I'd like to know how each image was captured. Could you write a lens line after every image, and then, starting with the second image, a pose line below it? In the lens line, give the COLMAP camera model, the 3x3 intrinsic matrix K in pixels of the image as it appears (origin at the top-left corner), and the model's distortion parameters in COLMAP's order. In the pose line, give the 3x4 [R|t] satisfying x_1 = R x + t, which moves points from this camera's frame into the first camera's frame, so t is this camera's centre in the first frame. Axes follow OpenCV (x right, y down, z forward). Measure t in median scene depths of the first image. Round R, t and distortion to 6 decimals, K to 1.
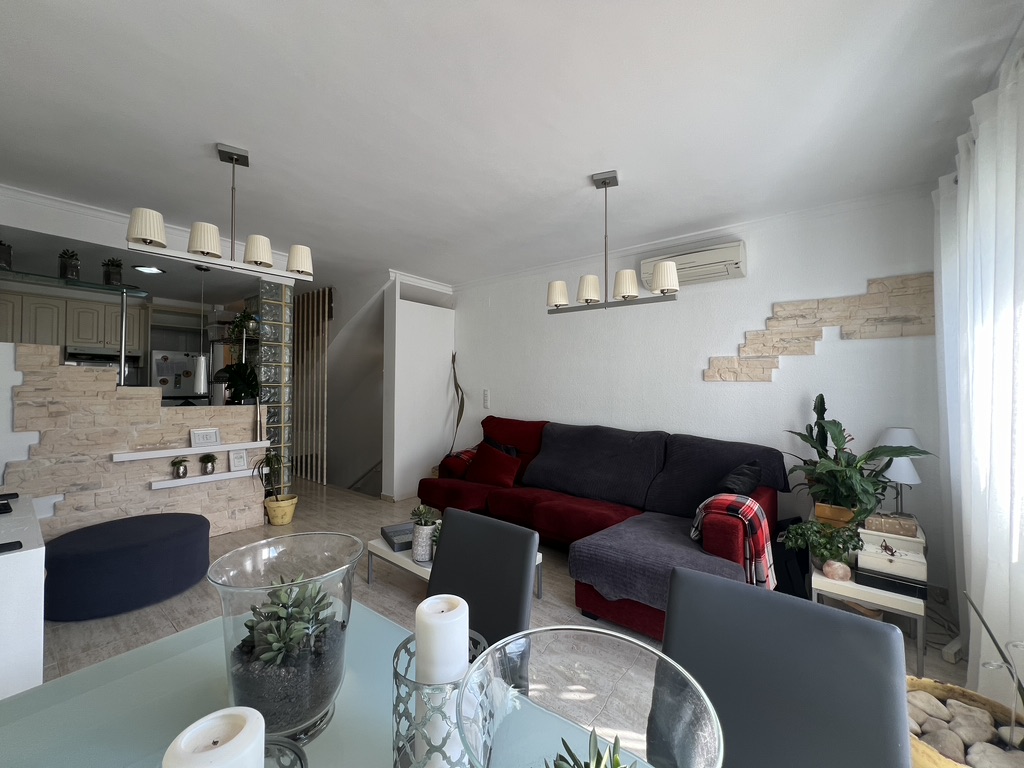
lens RADIAL K [[411.1, 0, 510.5], [0, 411.1, 381.6], [0, 0, 1]] dist [-0.005190, -0.000276]
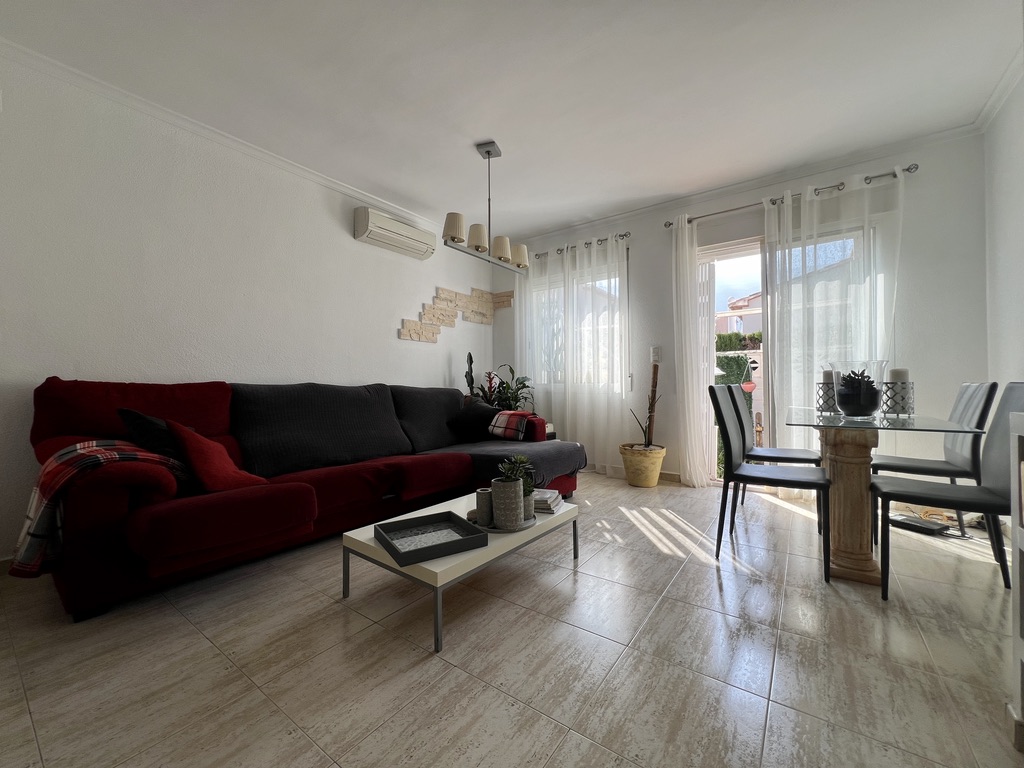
lens RADIAL K [[411.1, 0, 510.5], [0, 411.1, 381.6], [0, 0, 1]] dist [-0.005190, -0.000276]
pose [[-0.044178, 0.004448, 0.999014, -0.786753], [-0.002612, 0.999986, -0.004568, 0.140130], [-0.999020, -0.002811, -0.044166, 0.845687]]
